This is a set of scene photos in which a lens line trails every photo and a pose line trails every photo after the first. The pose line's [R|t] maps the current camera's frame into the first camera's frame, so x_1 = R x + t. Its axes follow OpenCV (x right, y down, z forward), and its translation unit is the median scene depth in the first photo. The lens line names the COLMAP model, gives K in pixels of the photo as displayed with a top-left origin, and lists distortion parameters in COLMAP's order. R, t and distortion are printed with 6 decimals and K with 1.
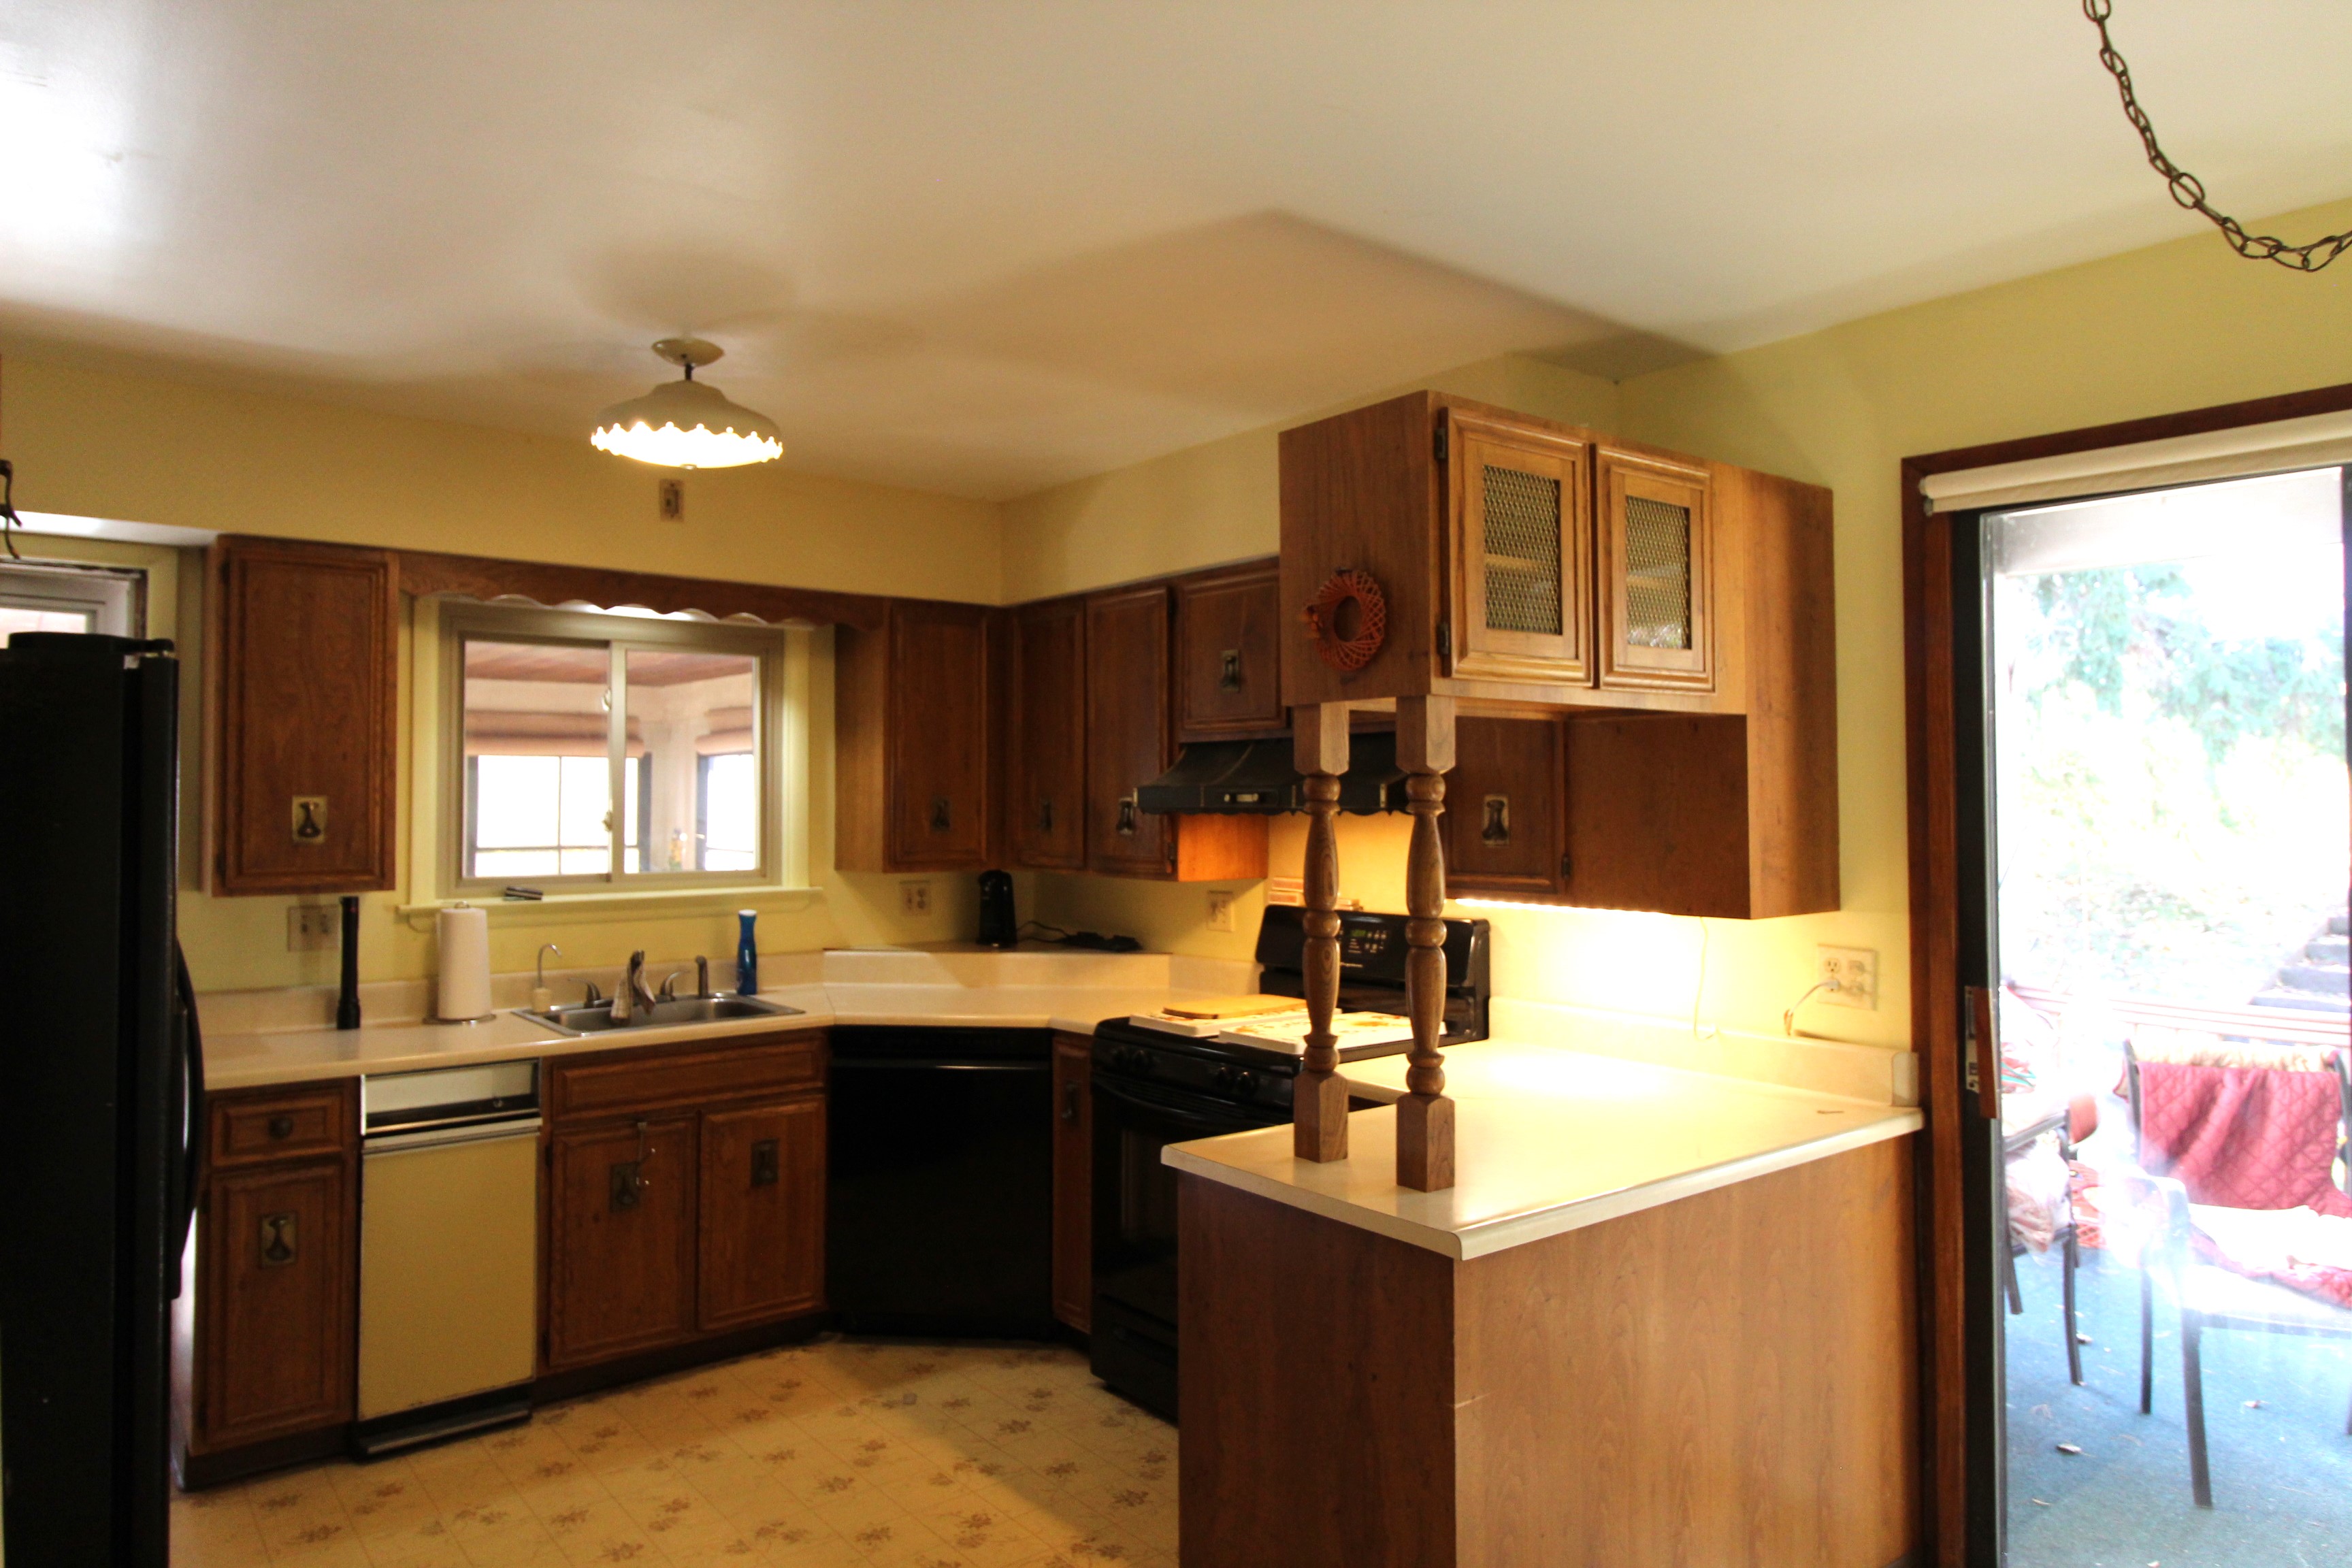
lens RADIAL K [[1482.2, 0, 1165.5], [0, 1482.2, 760.8], [0, 0, 1]] dist [-0.000572, -0.003389]
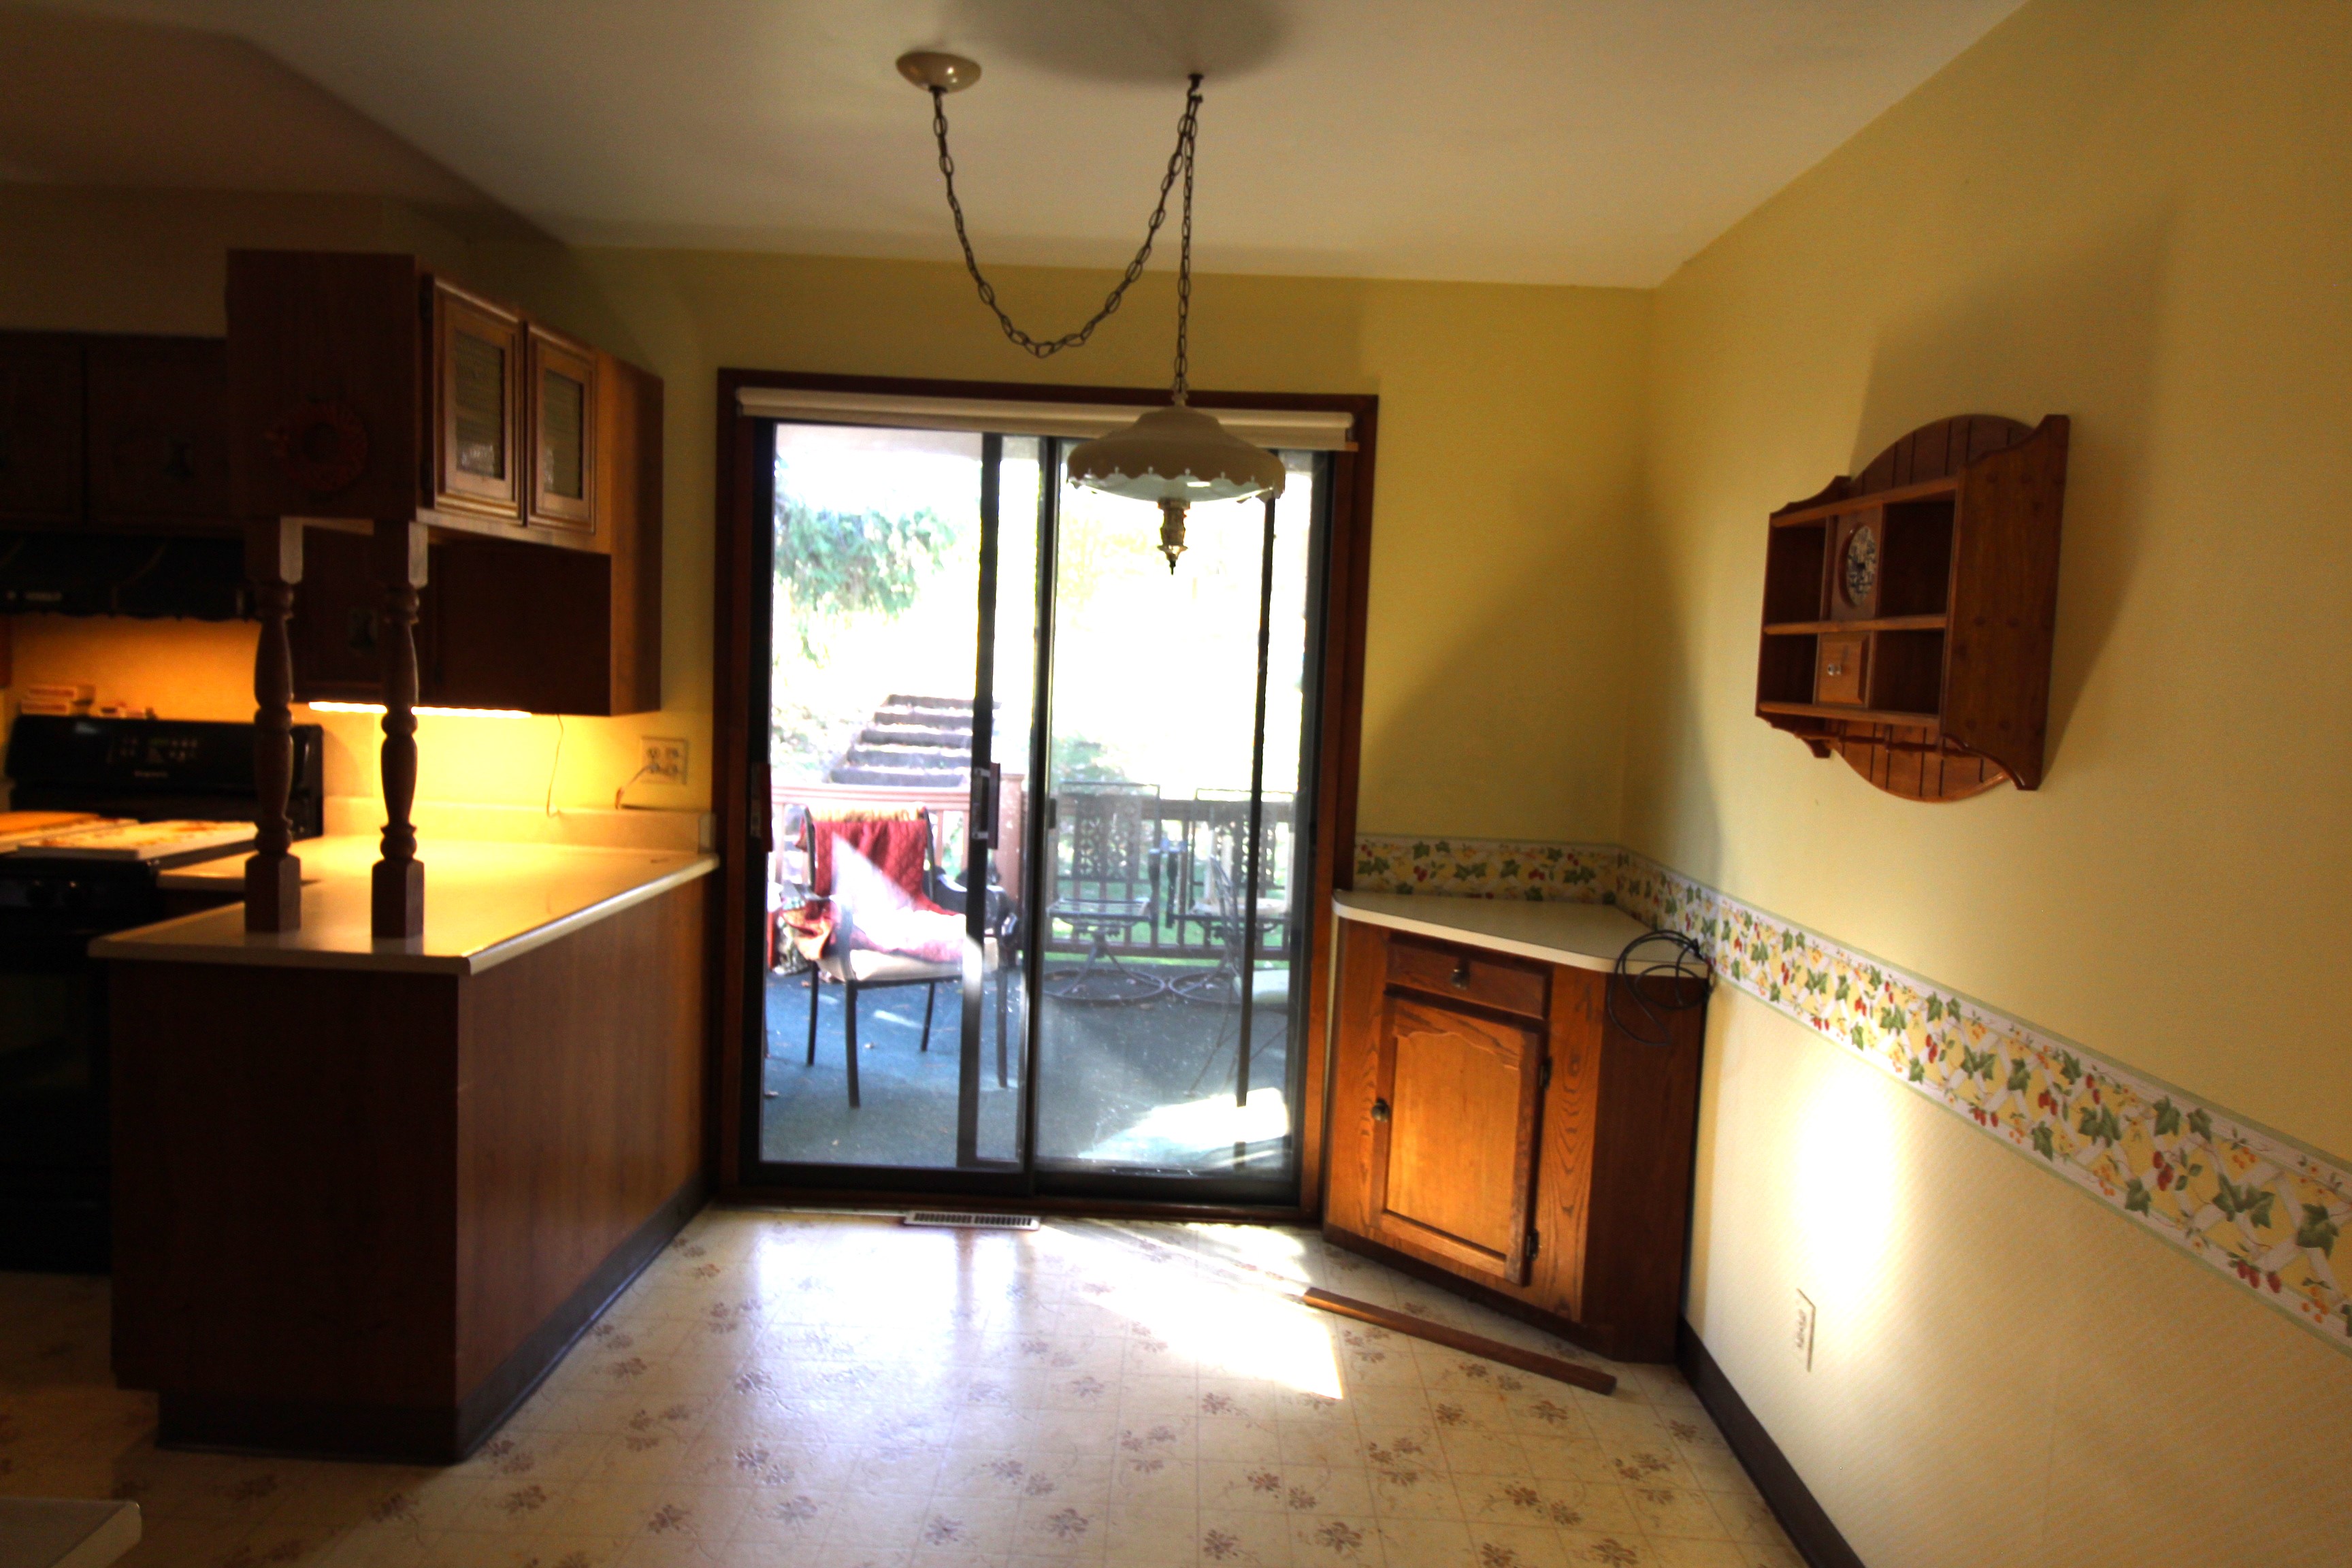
lens RADIAL K [[1482.2, 0, 1176.3], [0, 1482.2, 770.6], [0, 0, 1]] dist [-0.000572, -0.003389]
pose [[0.628518, -0.035112, 0.777002, -0.282877], [-0.061590, 0.993597, 0.094720, 0.002151], [-0.775352, -0.107389, 0.622331, -0.173753]]
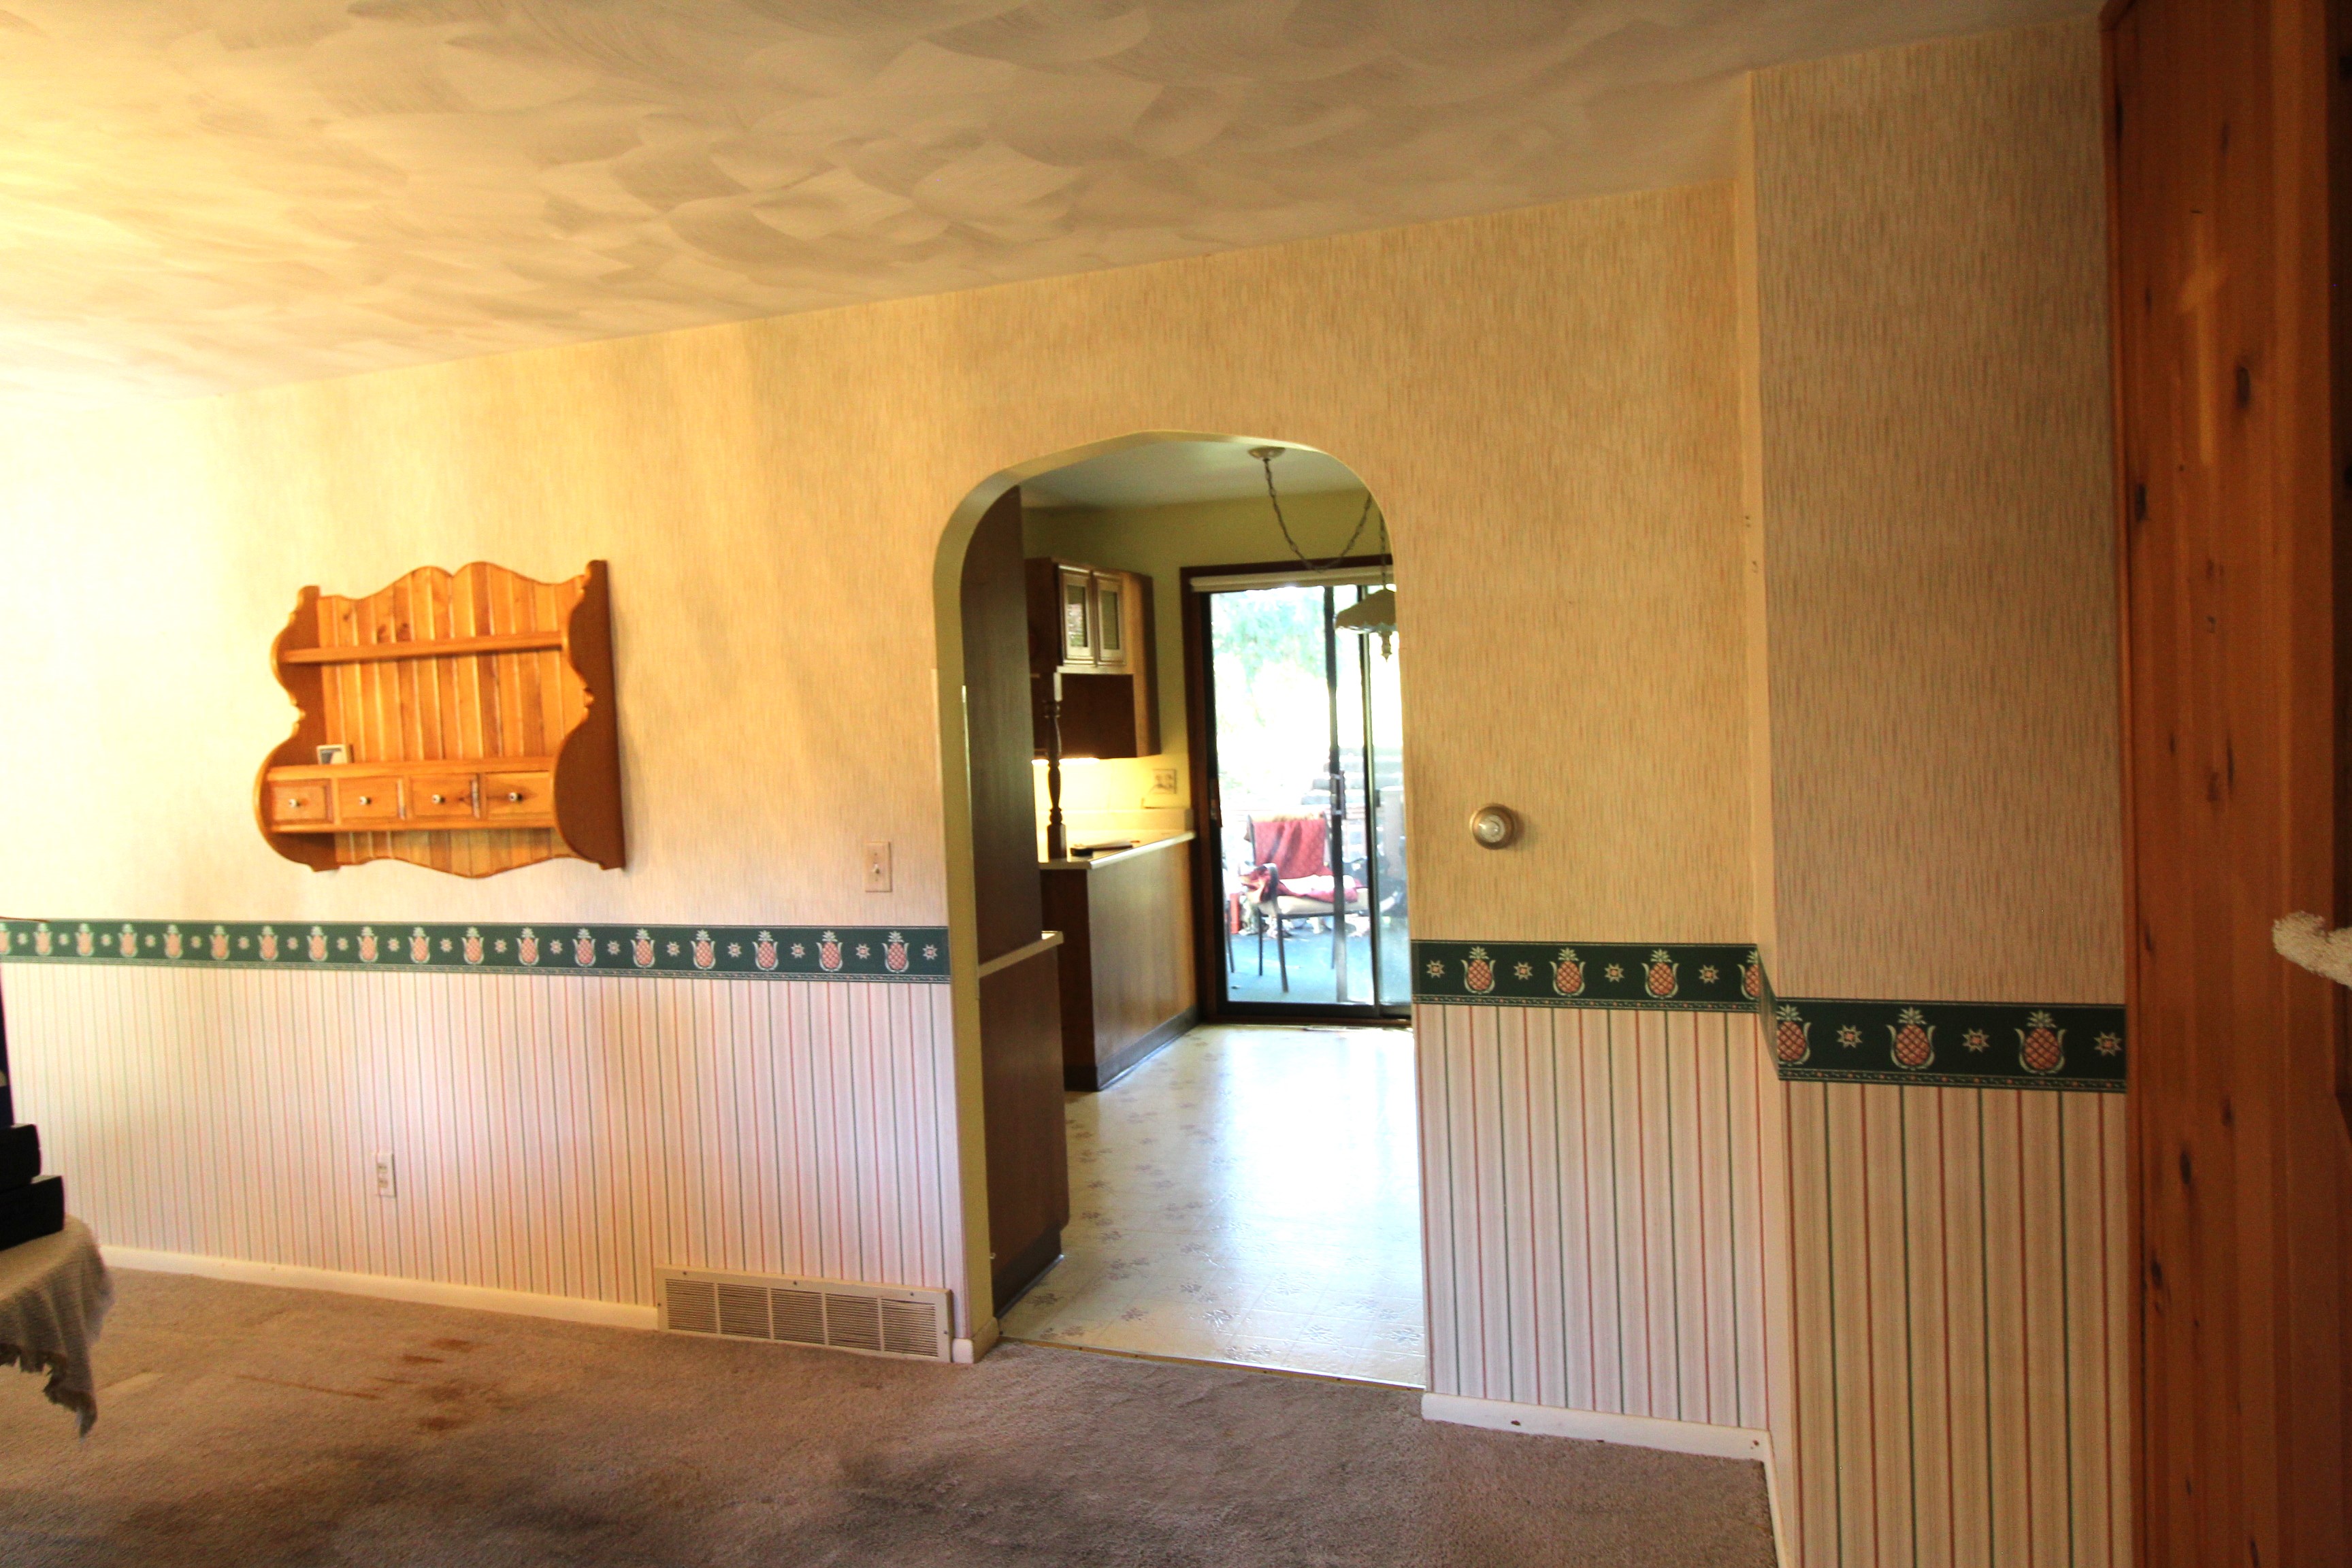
lens RADIAL K [[1482.2, 0, 1175.5], [0, 1482.2, 766.7], [0, 0, 1]] dist [-0.000572, -0.003389]
pose [[0.836419, -0.057590, 0.545056, -0.863164], [0.029840, 0.997774, 0.059632, -0.022562], [-0.547277, -0.033613, 0.836276, -1.055900]]
